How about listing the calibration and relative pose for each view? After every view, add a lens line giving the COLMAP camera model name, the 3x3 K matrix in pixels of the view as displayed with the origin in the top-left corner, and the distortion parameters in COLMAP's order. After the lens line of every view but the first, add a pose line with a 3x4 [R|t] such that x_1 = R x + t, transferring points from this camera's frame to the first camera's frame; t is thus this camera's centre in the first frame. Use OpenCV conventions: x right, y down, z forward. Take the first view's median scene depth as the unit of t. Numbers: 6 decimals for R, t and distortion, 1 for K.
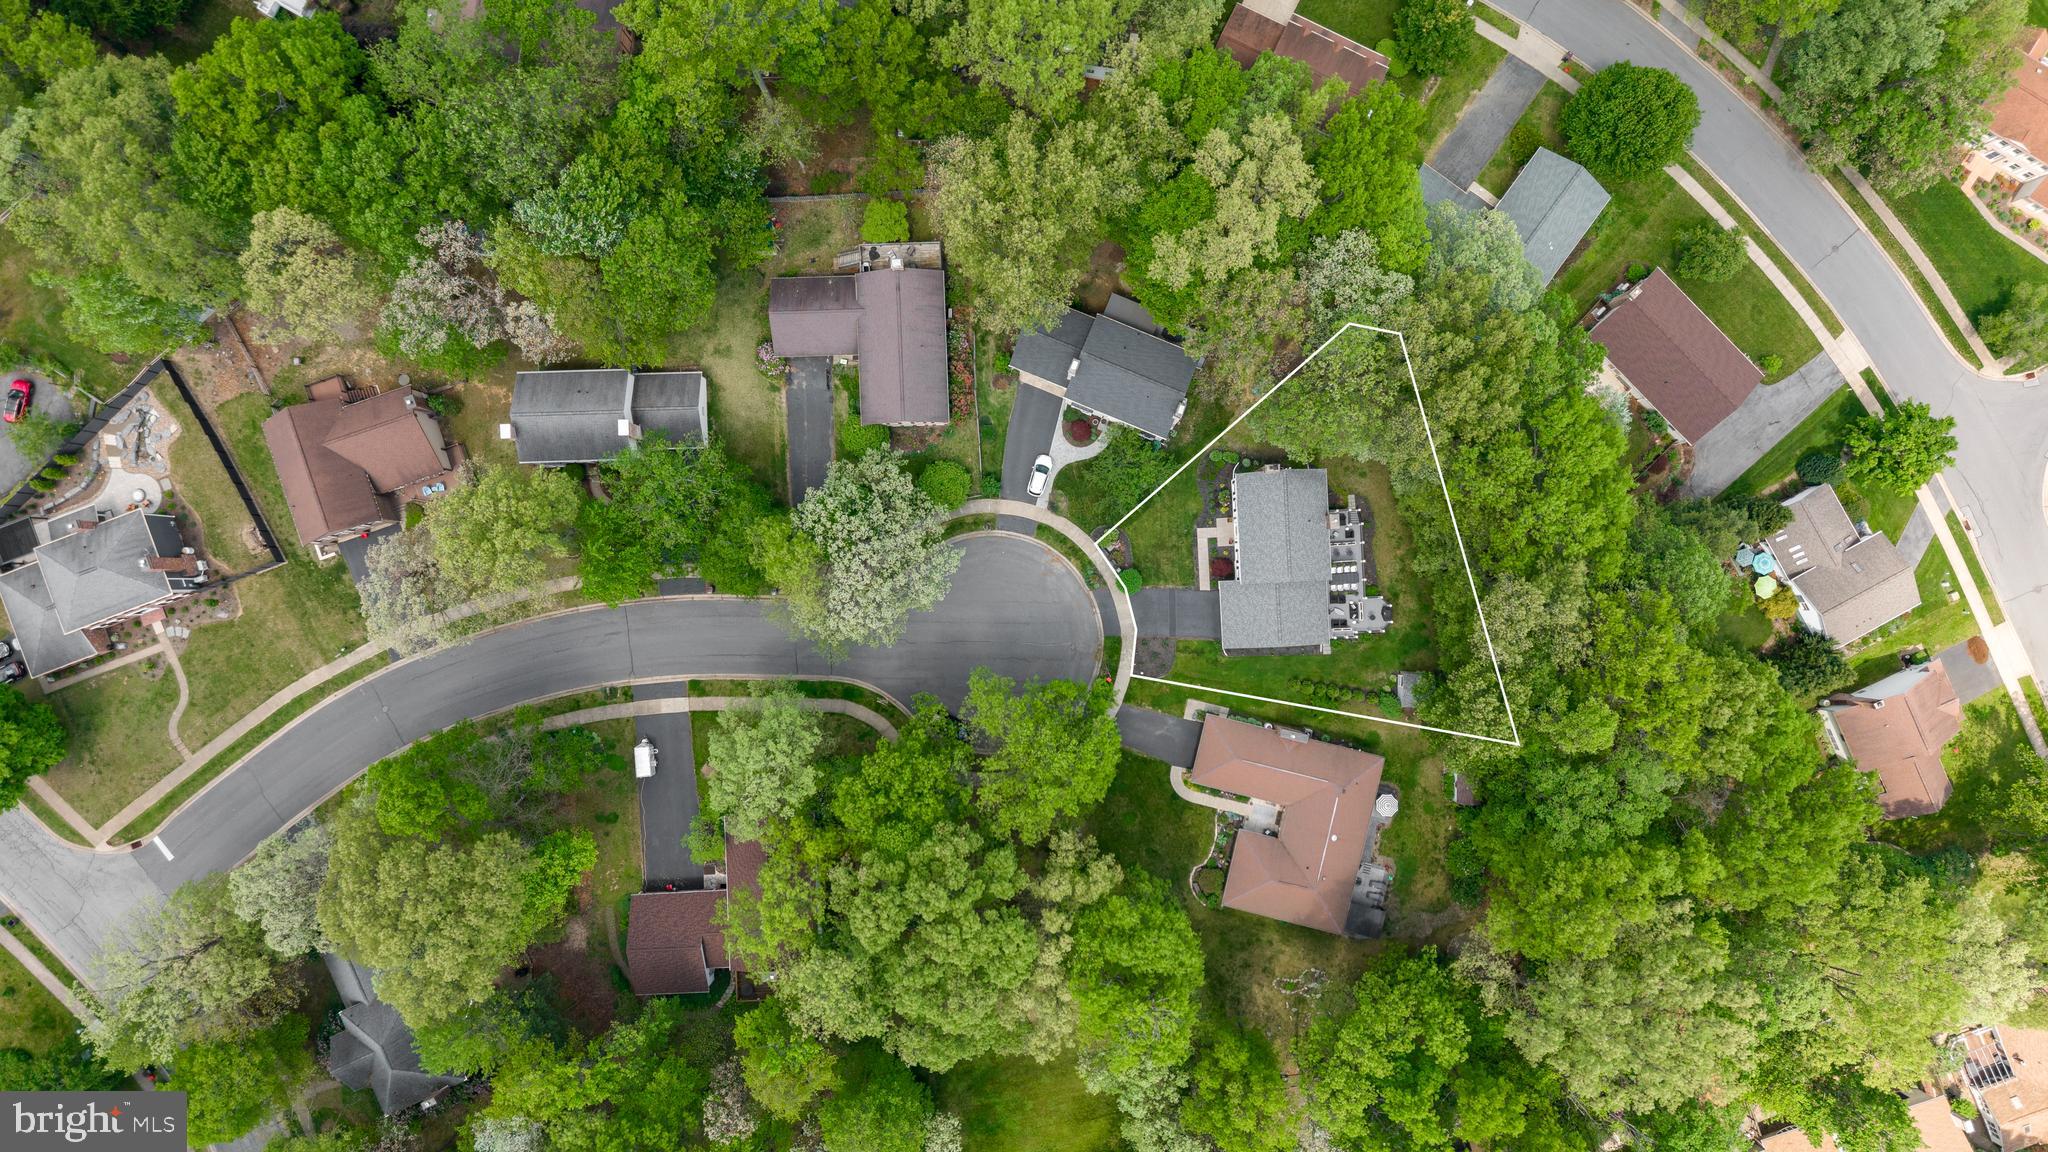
lens RADIAL K [[1442.7, 0, 1024.0], [0, 1442.7, 576.0], [0, 0, 1]] dist [0.001111, -0.001031]
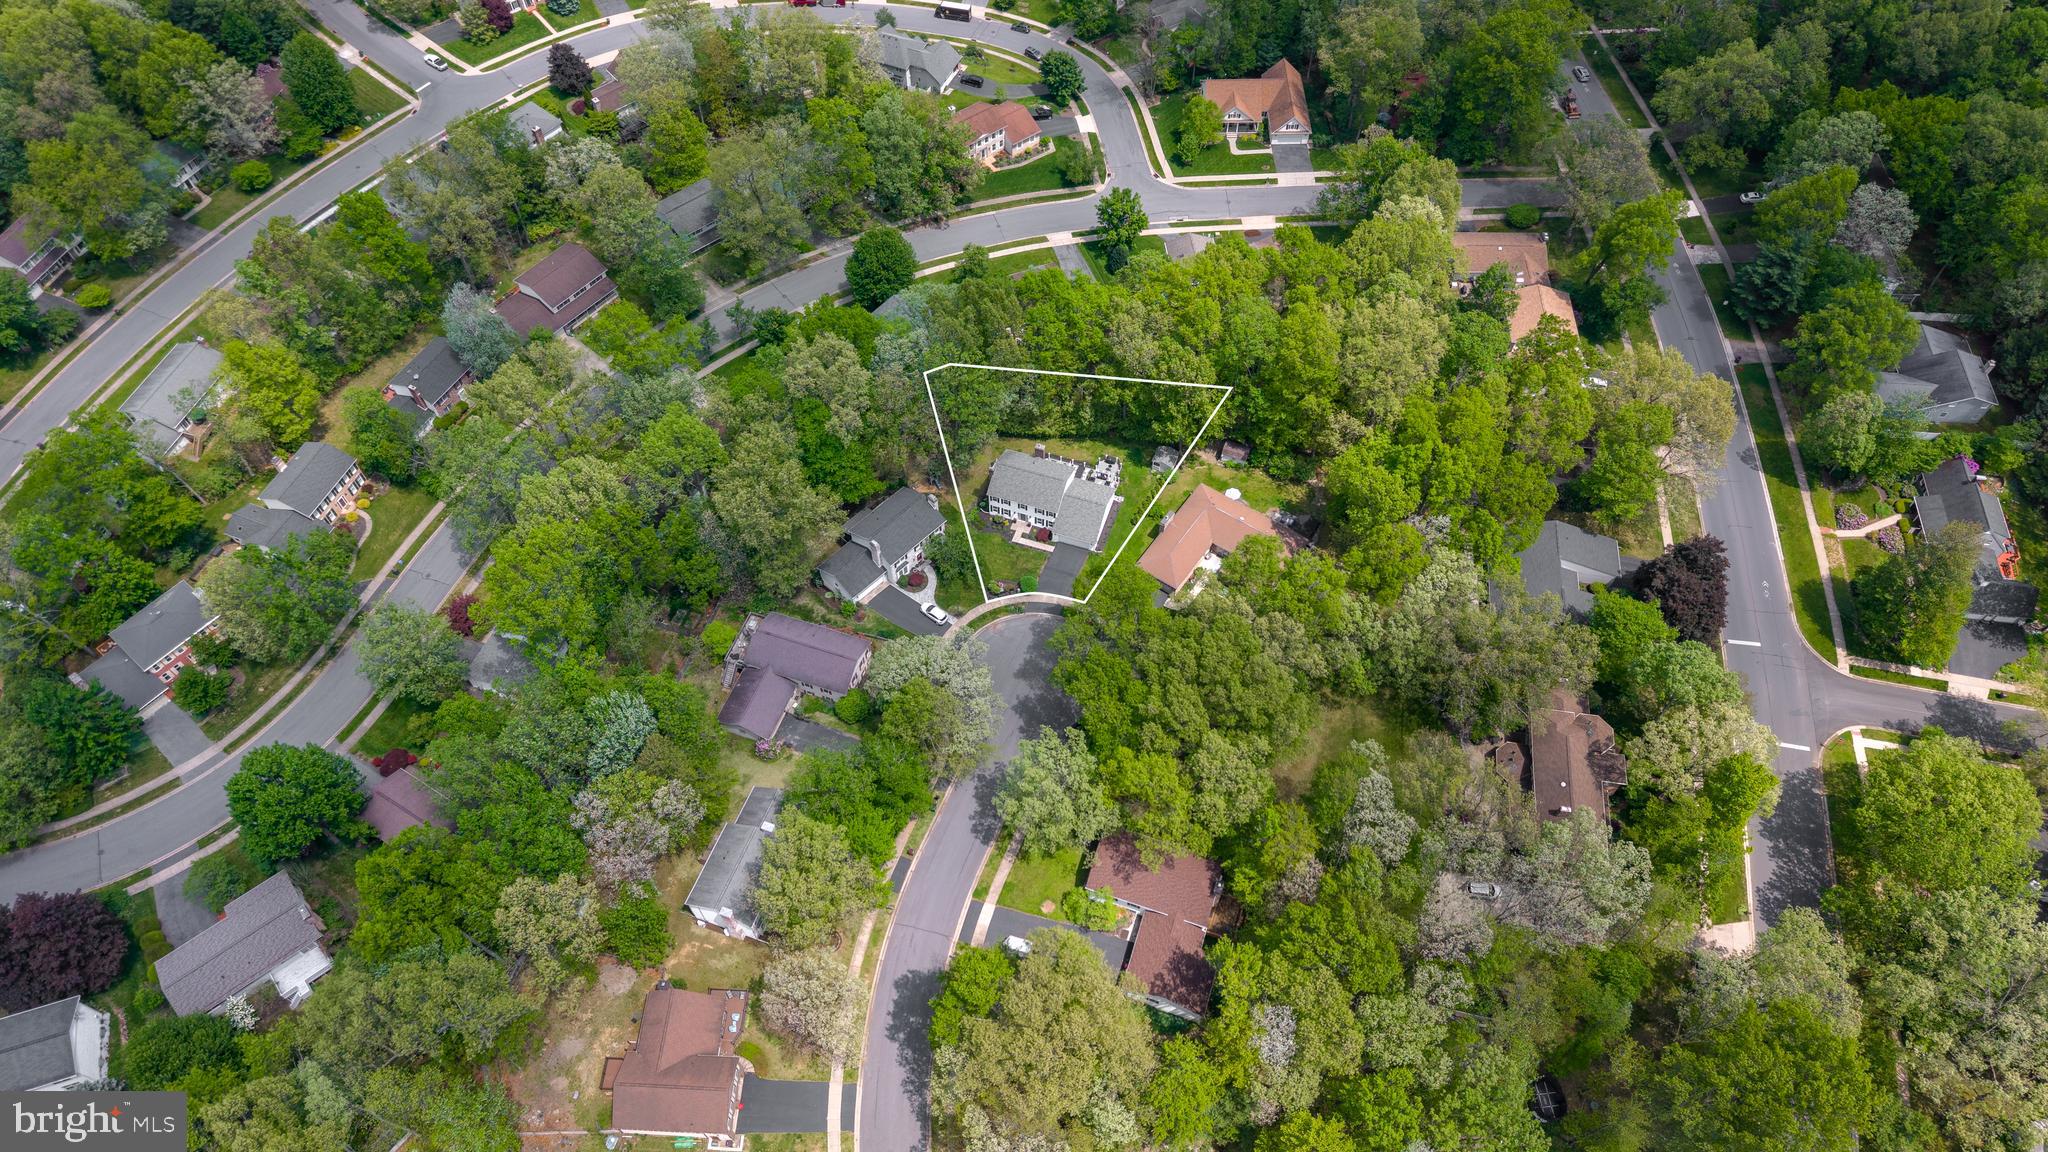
lens RADIAL K [[1442.7, 0, 1024.0], [0, 1442.7, 576.0], [0, 0, 1]] dist [0.001111, -0.001031]
pose [[0.367351, -0.757394, 0.539821, -0.671522], [0.930081, 0.298220, -0.214507, 0.294583], [0.001481, 0.580877, 0.813990, -0.142111]]
